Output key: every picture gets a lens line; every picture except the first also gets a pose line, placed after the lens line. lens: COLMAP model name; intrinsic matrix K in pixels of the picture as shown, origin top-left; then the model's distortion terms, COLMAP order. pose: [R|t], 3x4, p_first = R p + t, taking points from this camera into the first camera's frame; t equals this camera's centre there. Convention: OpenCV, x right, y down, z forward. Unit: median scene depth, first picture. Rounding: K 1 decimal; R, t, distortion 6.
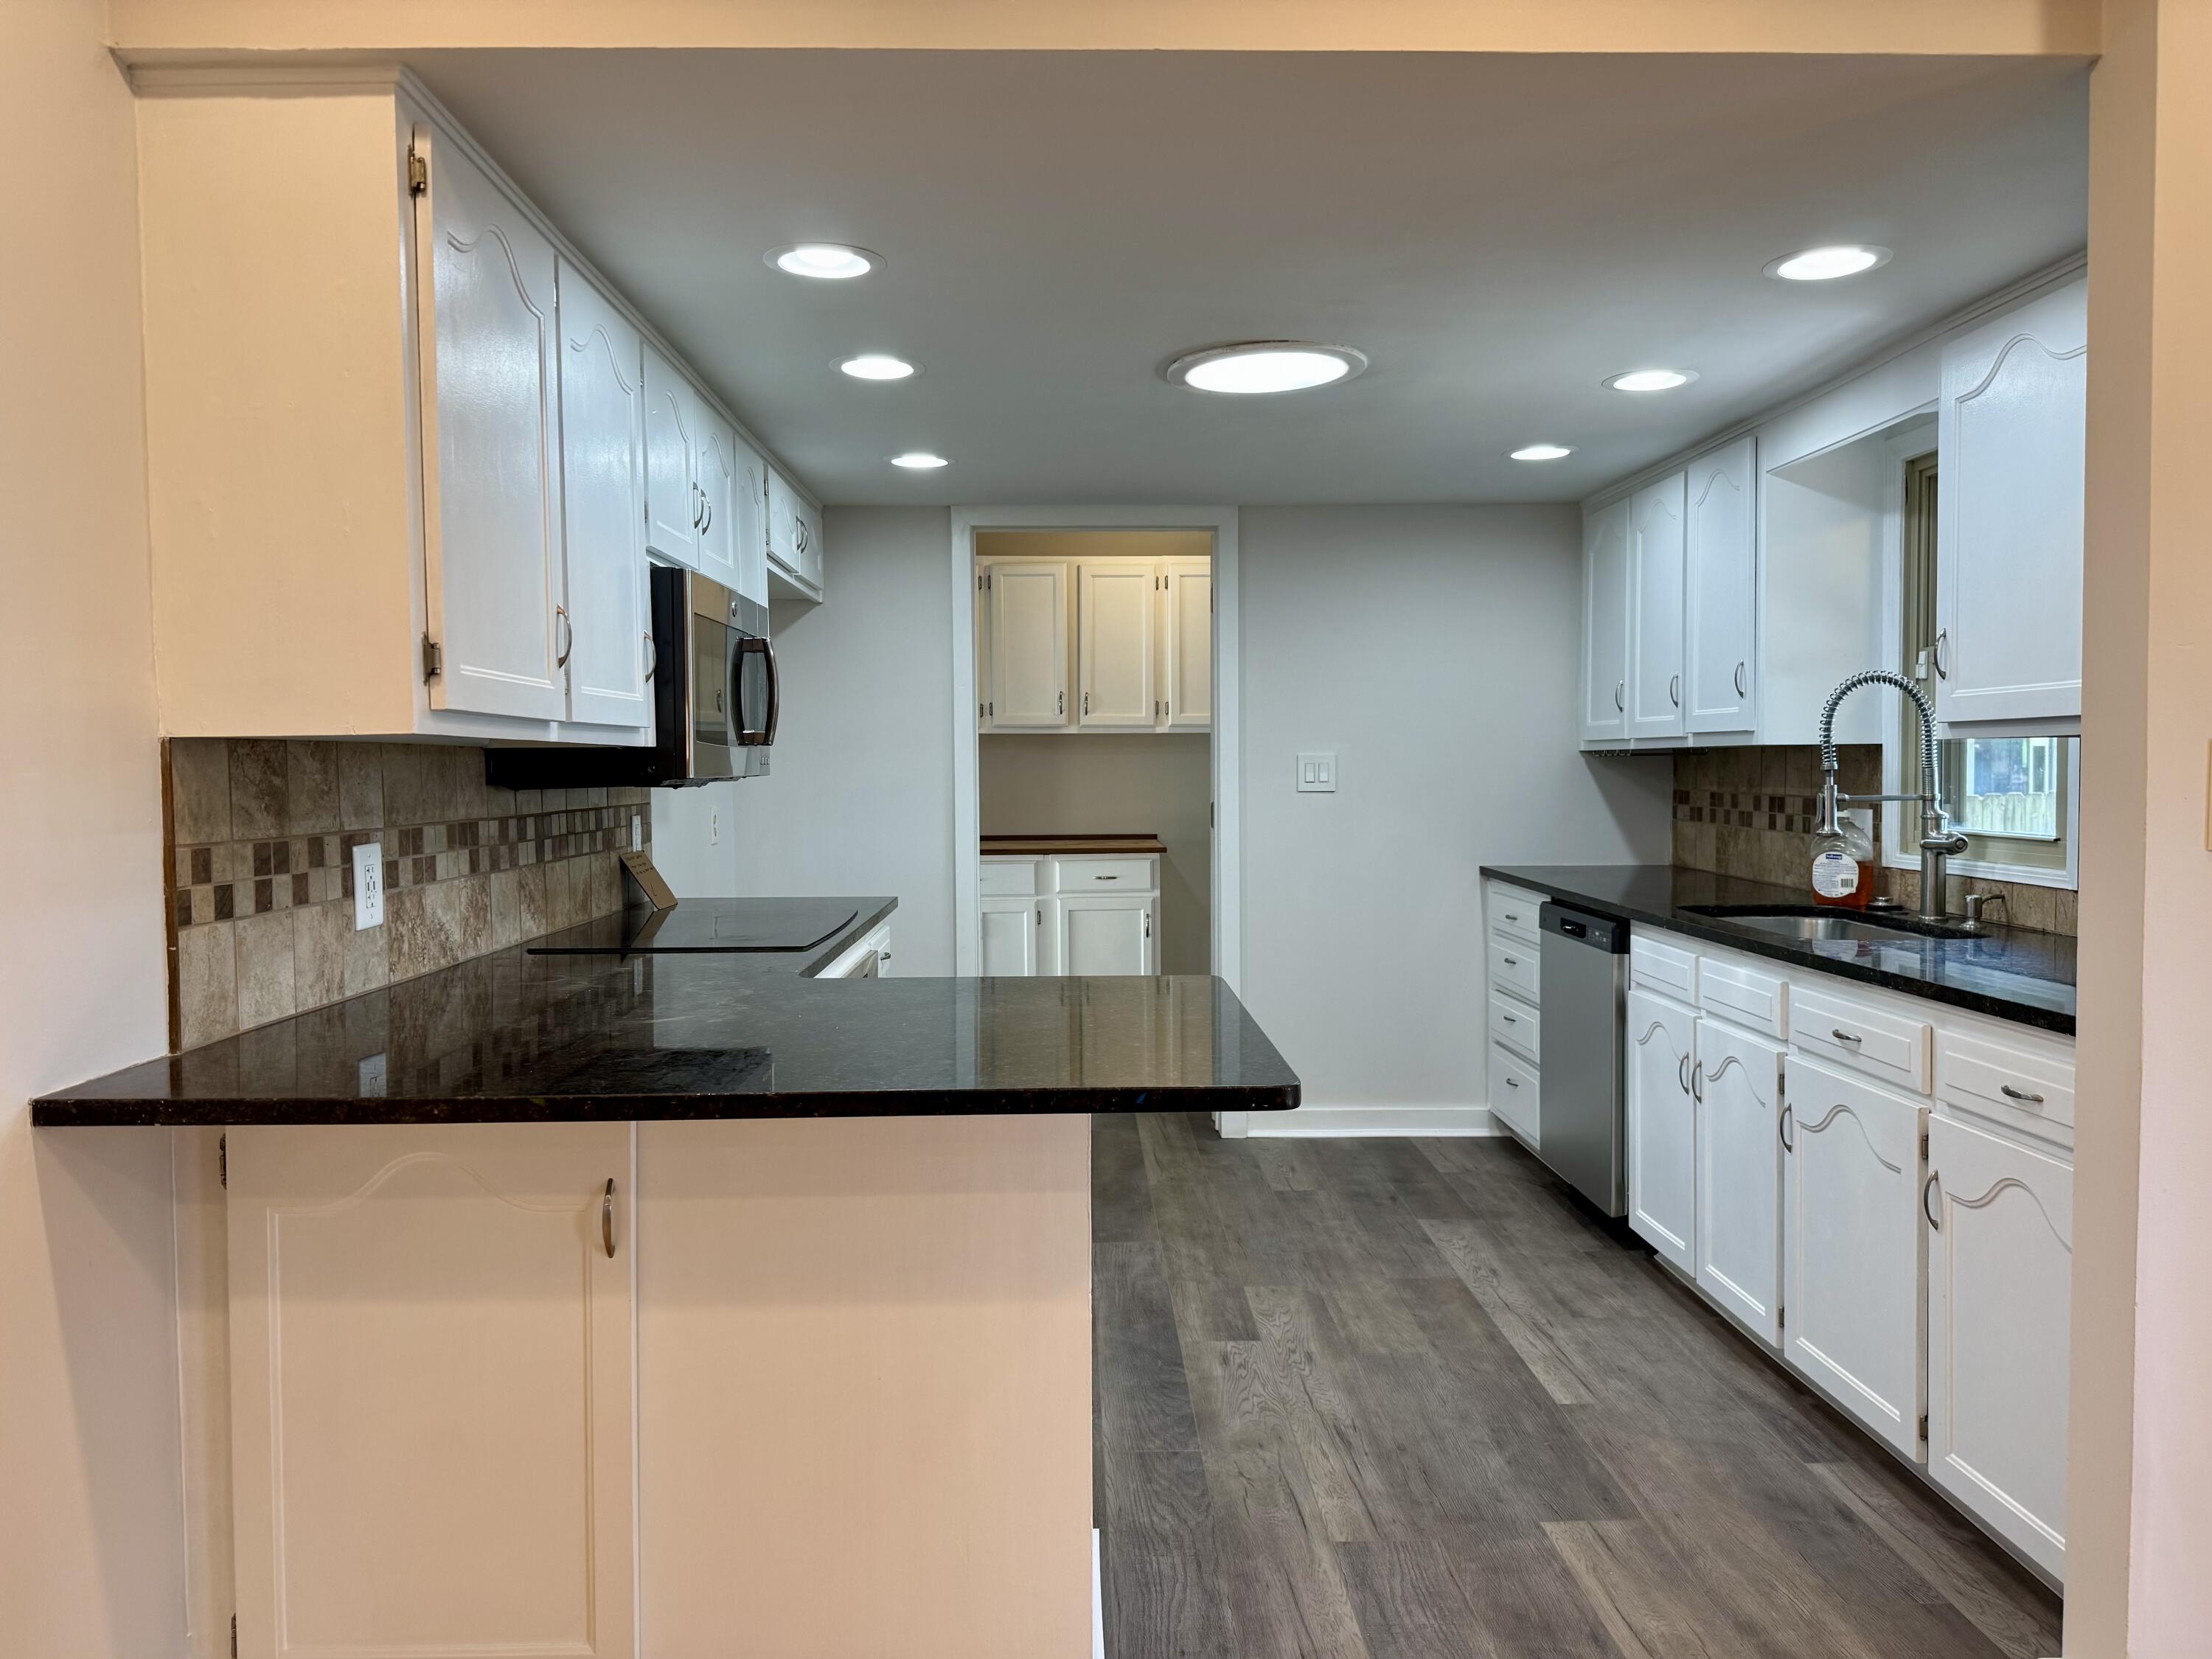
lens RADIAL K [[1544.3, 0, 1096.4], [0, 1544.3, 824.5], [0, 0, 1]] dist [0.113379, -0.205601]
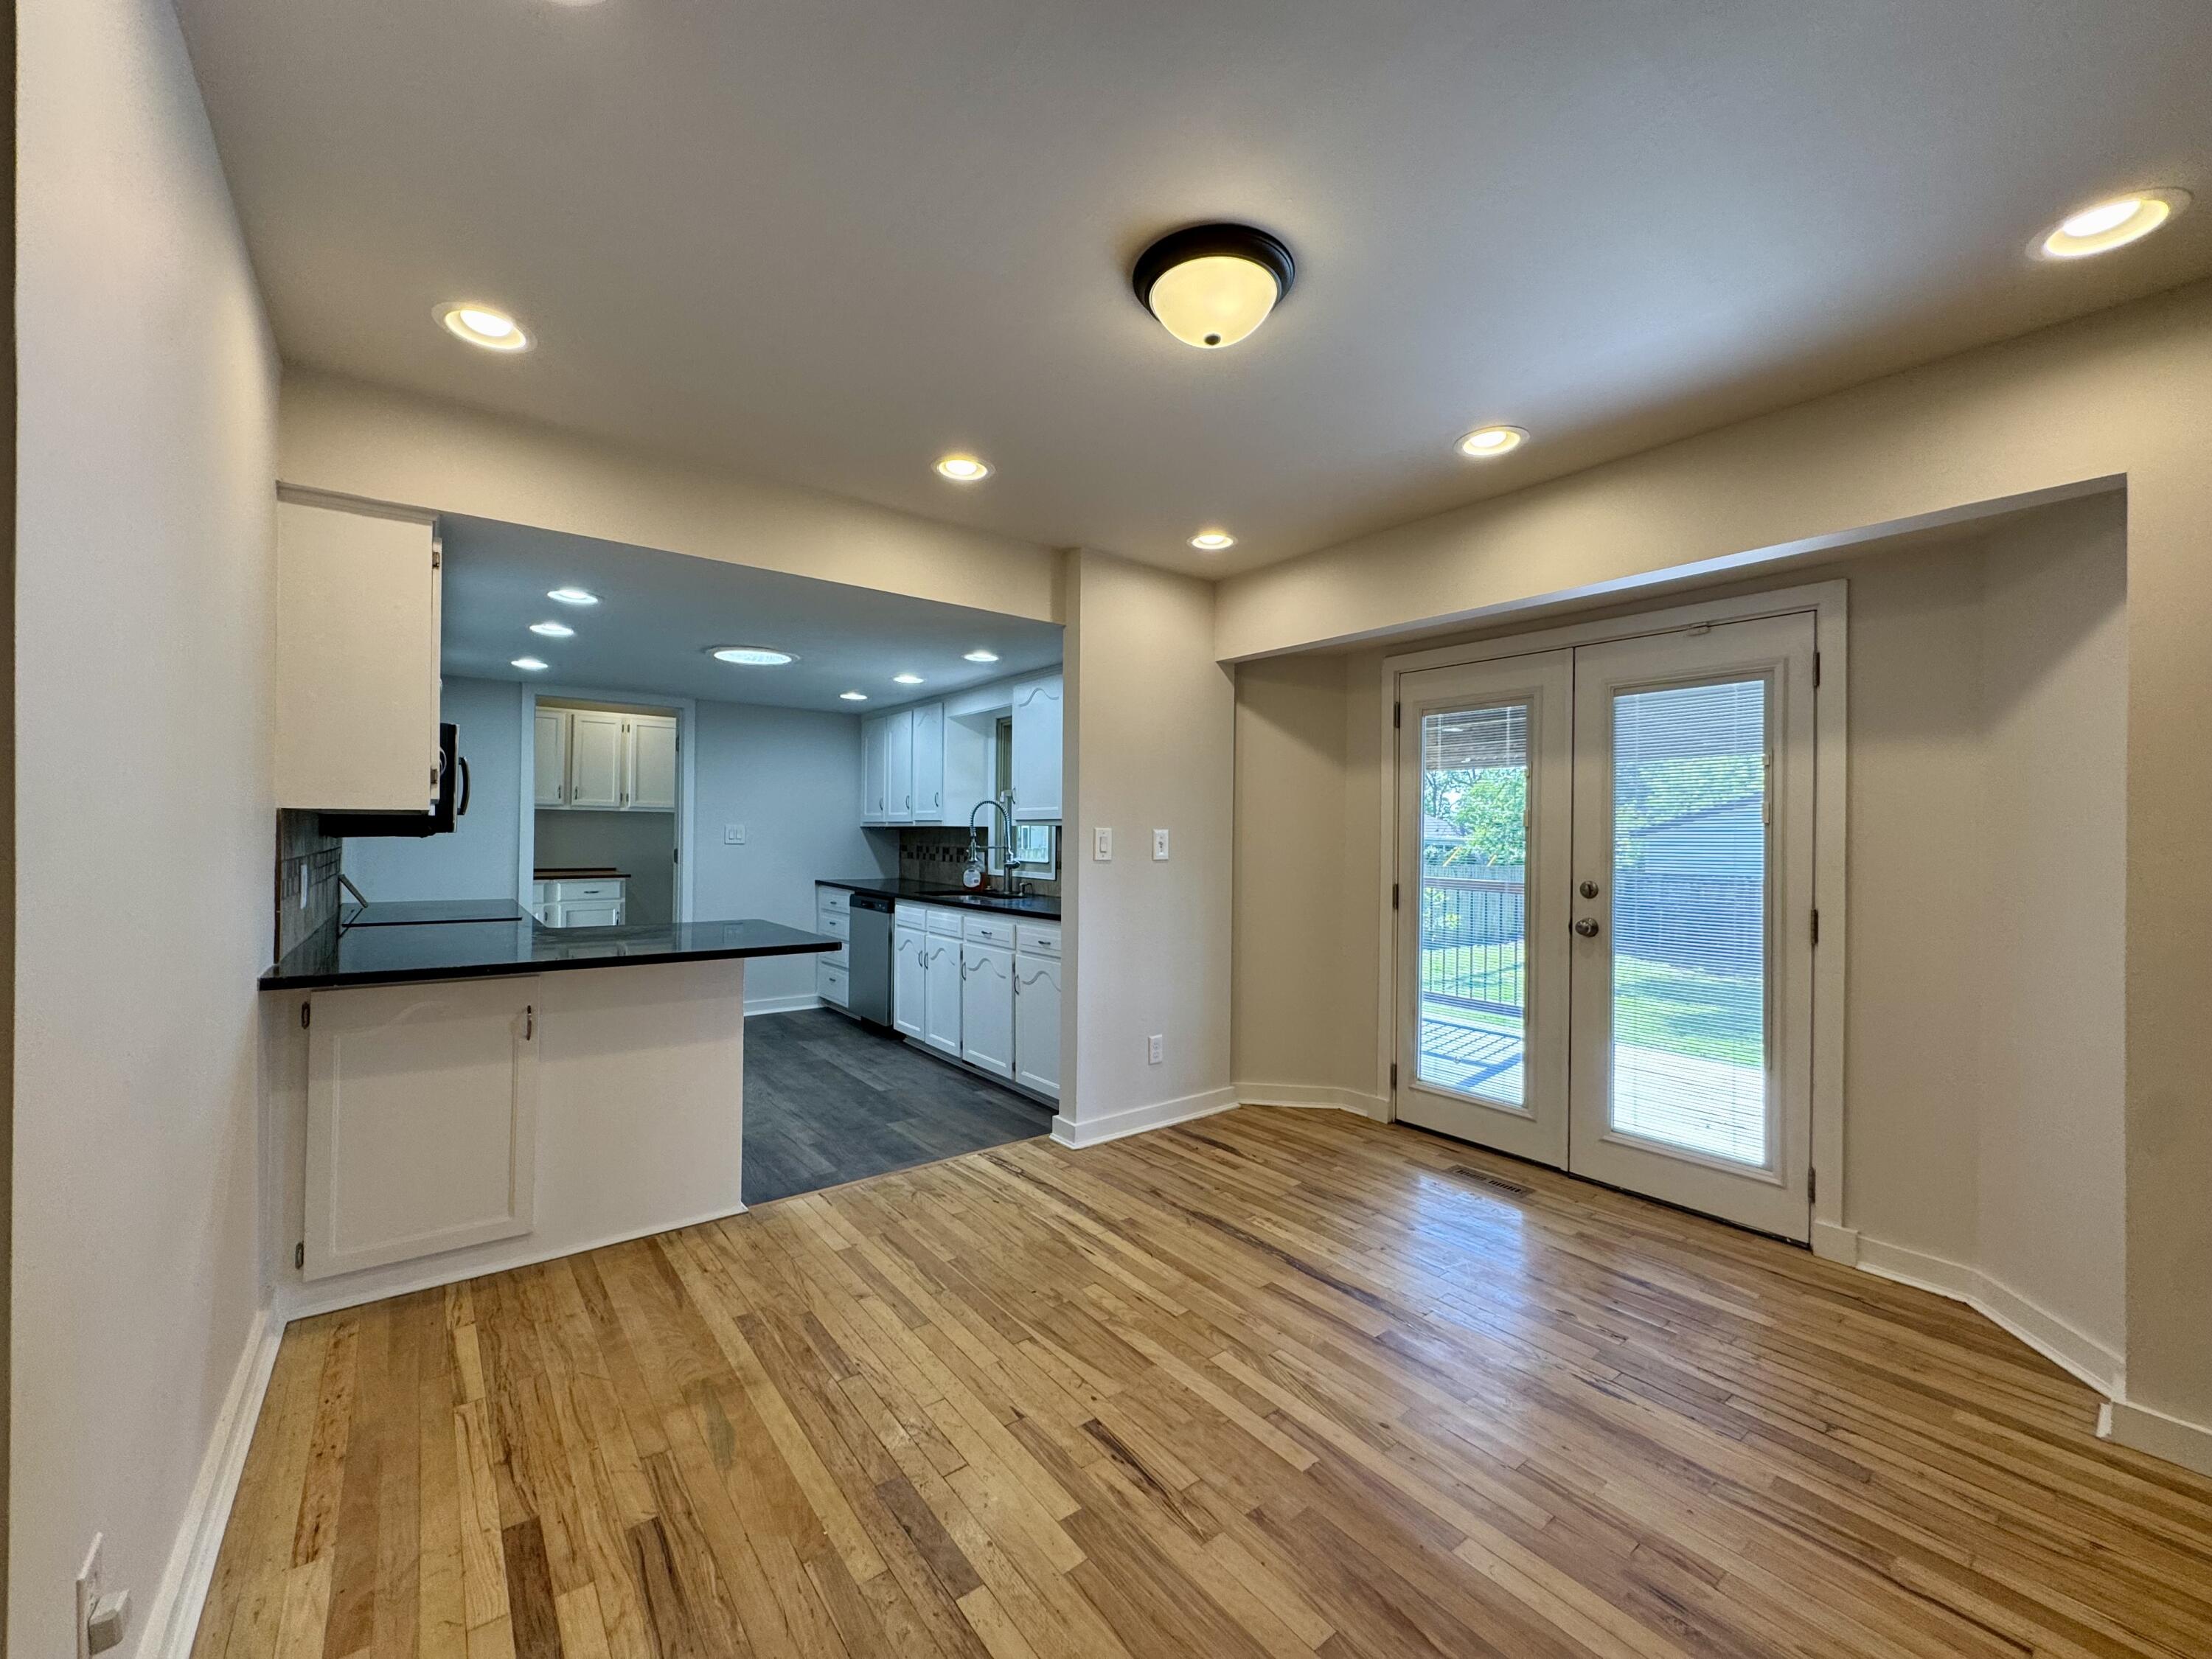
lens RADIAL K [[885.4, 0, 1105.9], [0, 885.4, 827.7], [0, 0, 1]] dist [-0.000771, 0.000494]
pose [[0.804352, 0.020390, 0.593803, -0.233714], [0.006322, 0.999061, -0.042869, 0.015242], [-0.594119, 0.038236, 0.803468, -0.318016]]
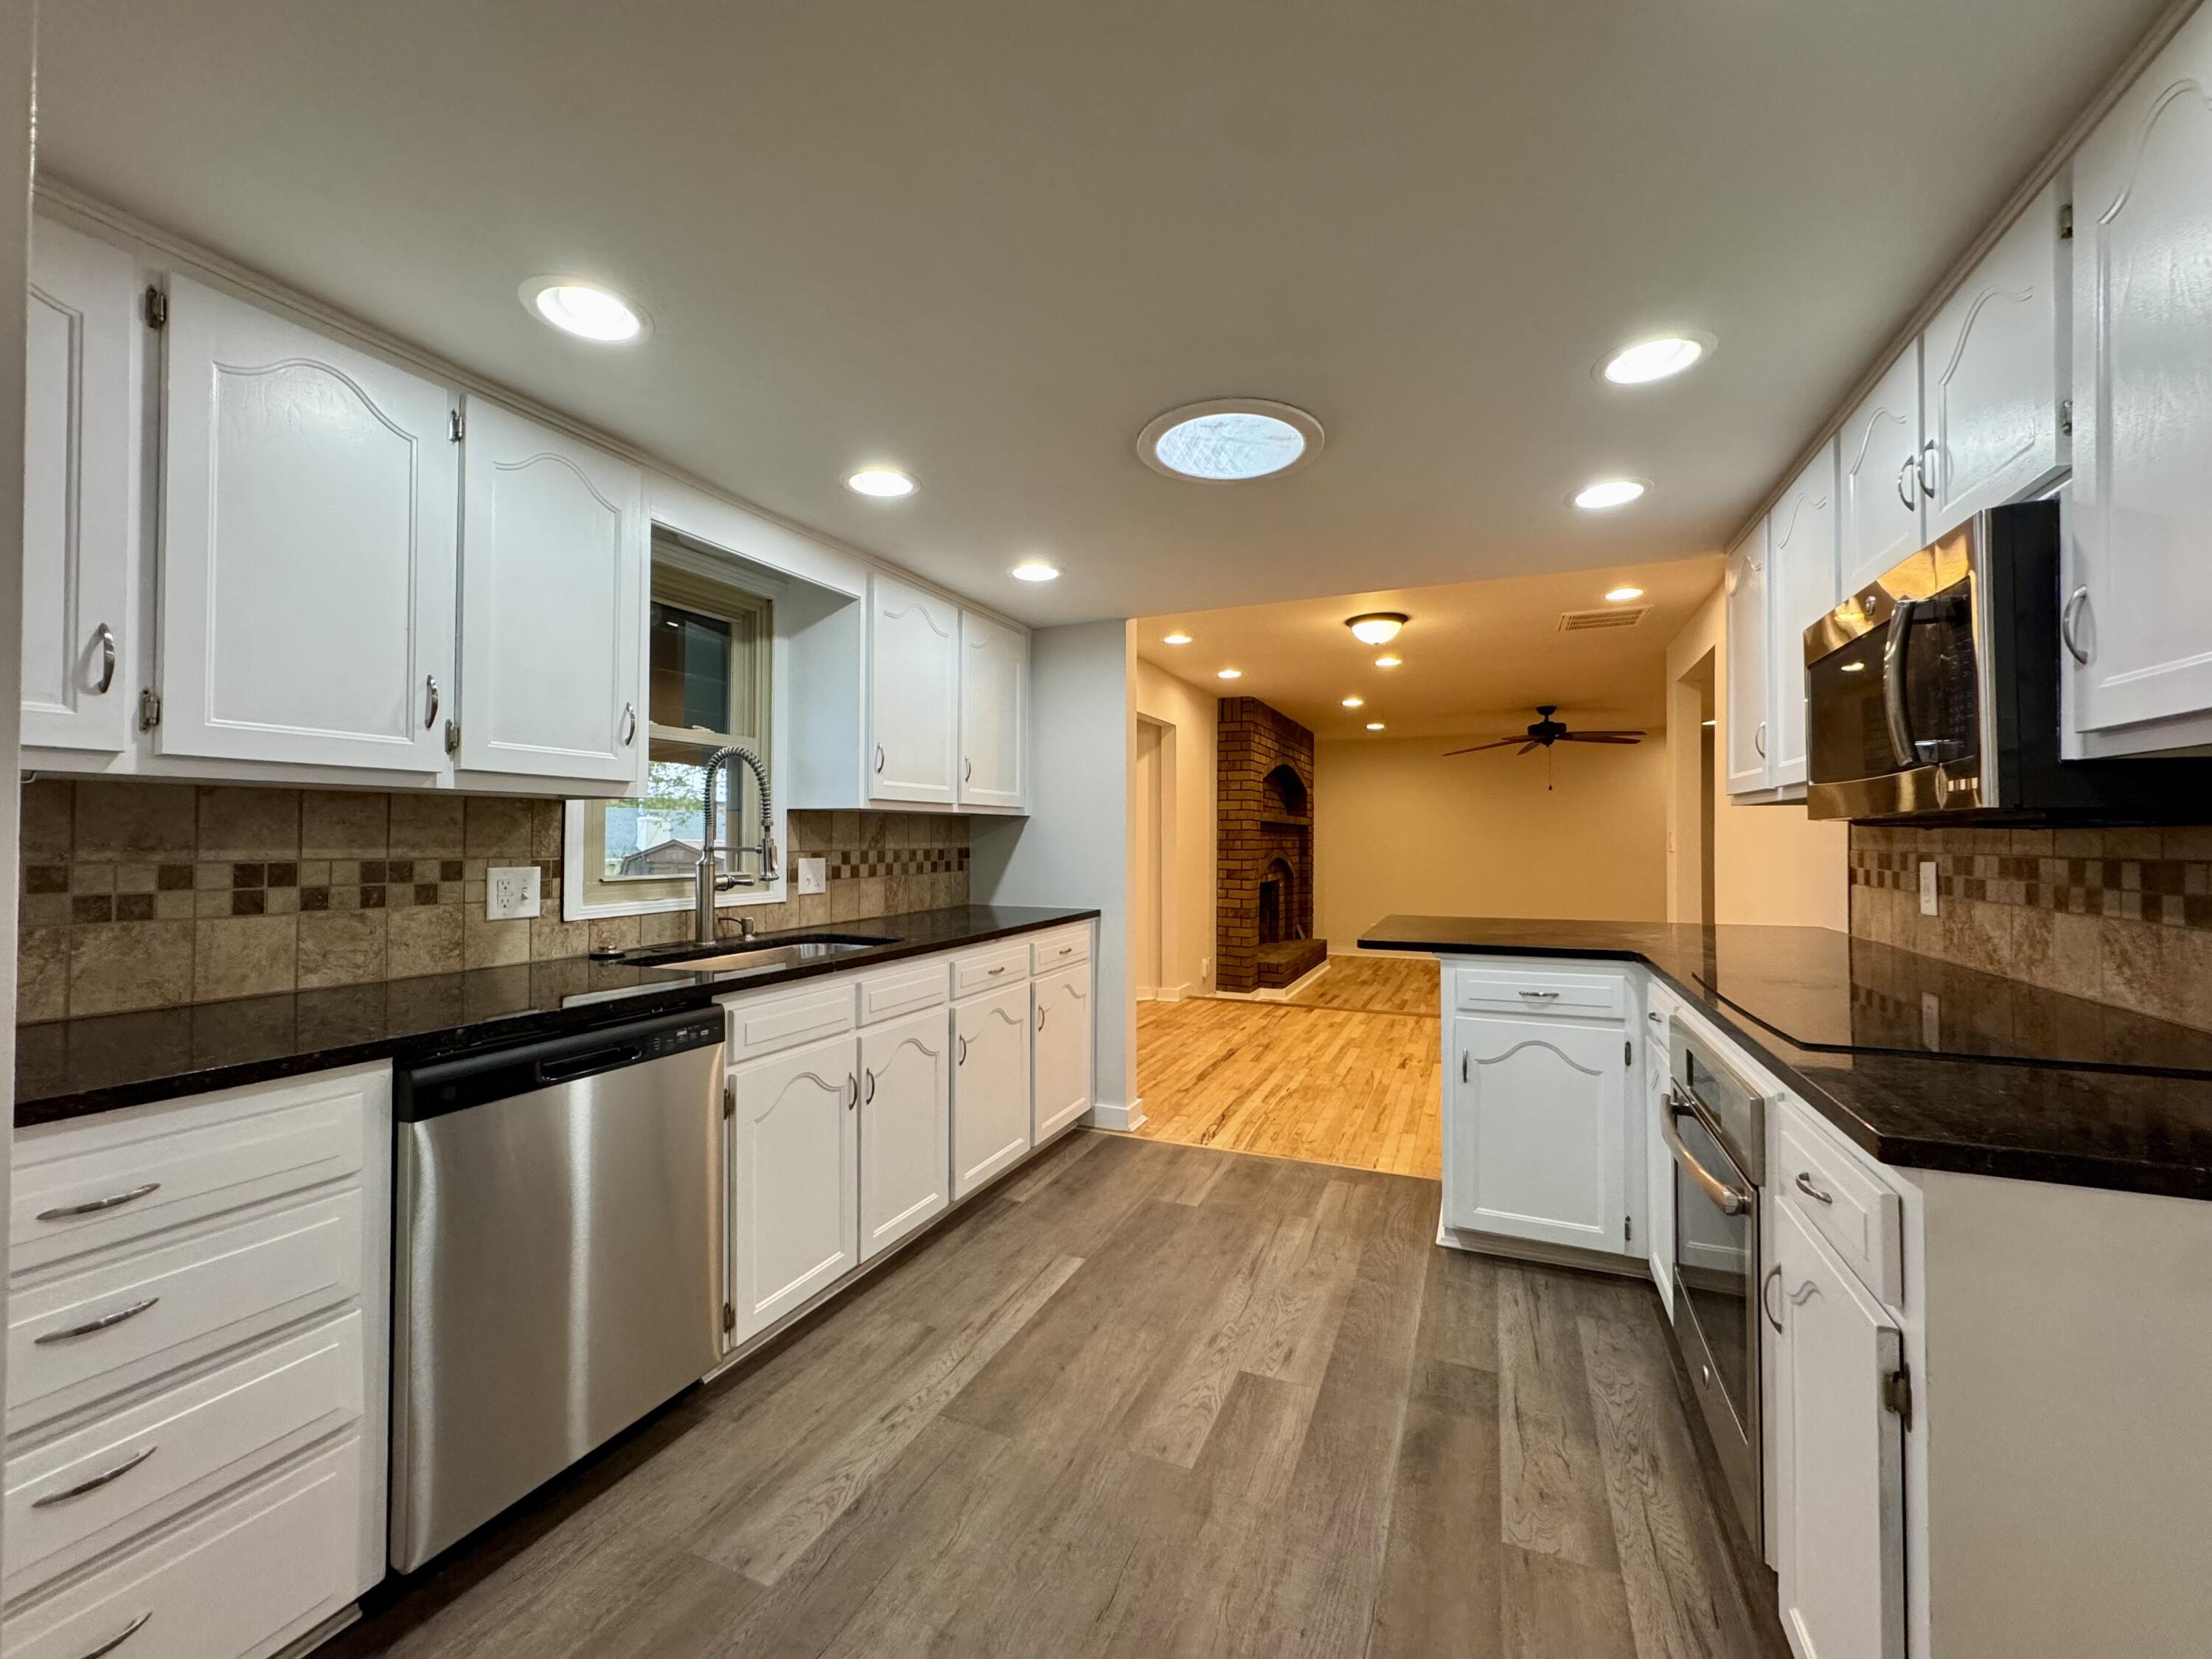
lens RADIAL K [[885.4, 0, 1105.9], [0, 885.4, 827.7], [0, 0, 1]] dist [-0.000771, 0.000494]
pose [[-0.908778, 0.012483, 0.417094, -0.063427], [0.022864, 0.999540, 0.019903, -0.042495], [-0.416654, 0.027624, -0.908646, 1.568025]]
